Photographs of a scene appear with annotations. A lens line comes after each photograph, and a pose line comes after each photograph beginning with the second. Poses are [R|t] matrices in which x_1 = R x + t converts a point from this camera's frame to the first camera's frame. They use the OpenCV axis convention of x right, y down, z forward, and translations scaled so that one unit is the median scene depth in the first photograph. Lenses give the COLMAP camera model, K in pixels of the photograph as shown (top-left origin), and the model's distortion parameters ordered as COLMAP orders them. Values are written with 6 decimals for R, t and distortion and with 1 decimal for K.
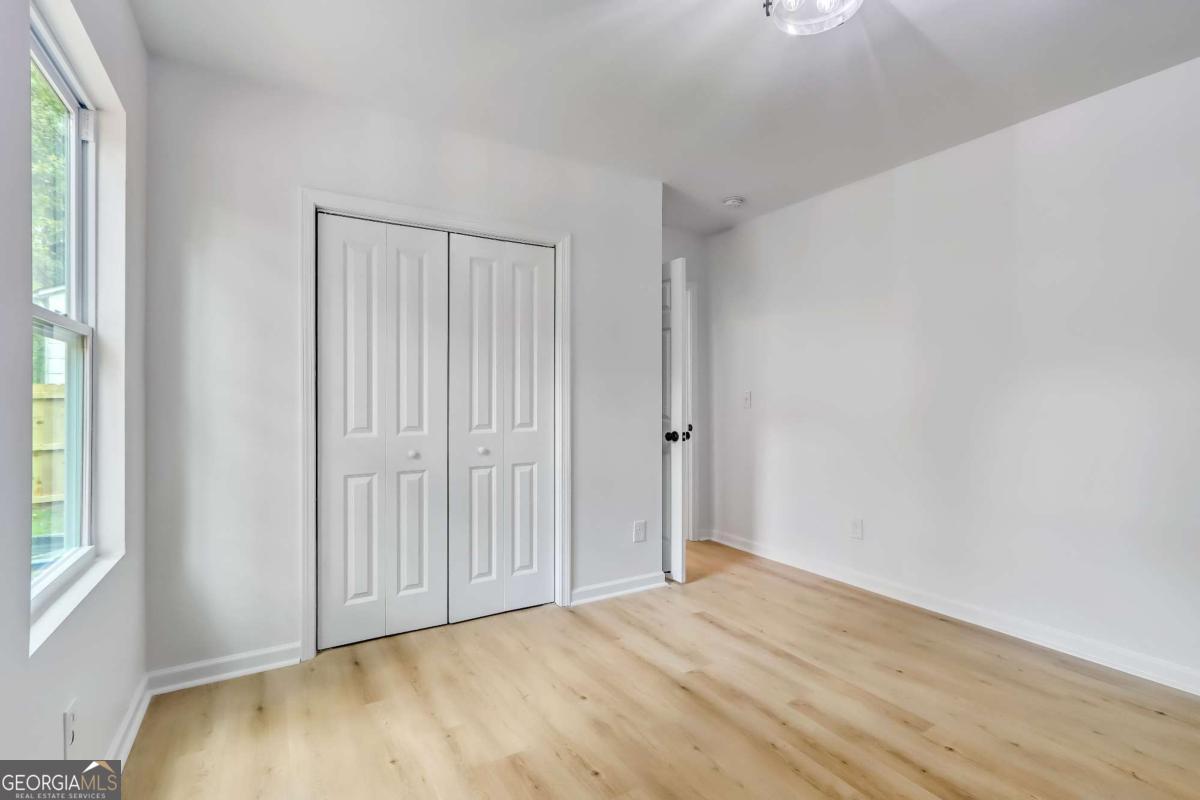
lens RADIAL K [[549.4, 0, 592.0], [0, 549.4, 404.1], [0, 0, 1]] dist [-0.002264, 0.000225]
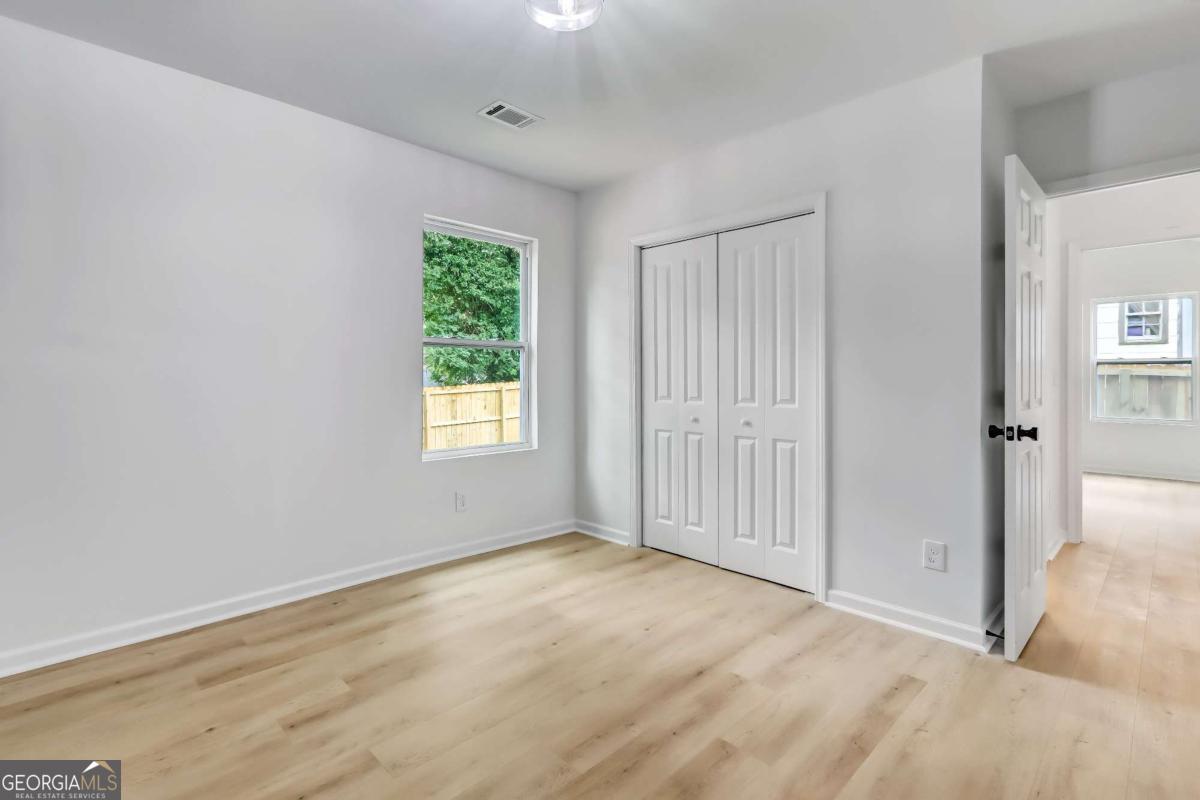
lens RADIAL K [[569.5, 0, 582.6], [0, 569.5, 377.0], [0, 0, 1]] dist [0.000556, 0.000635]
pose [[0.228995, 0.006195, -0.973408, 0.872771], [-0.005397, 0.999972, 0.005095, -0.010018], [0.973413, 0.004087, 0.229022, 0.446148]]
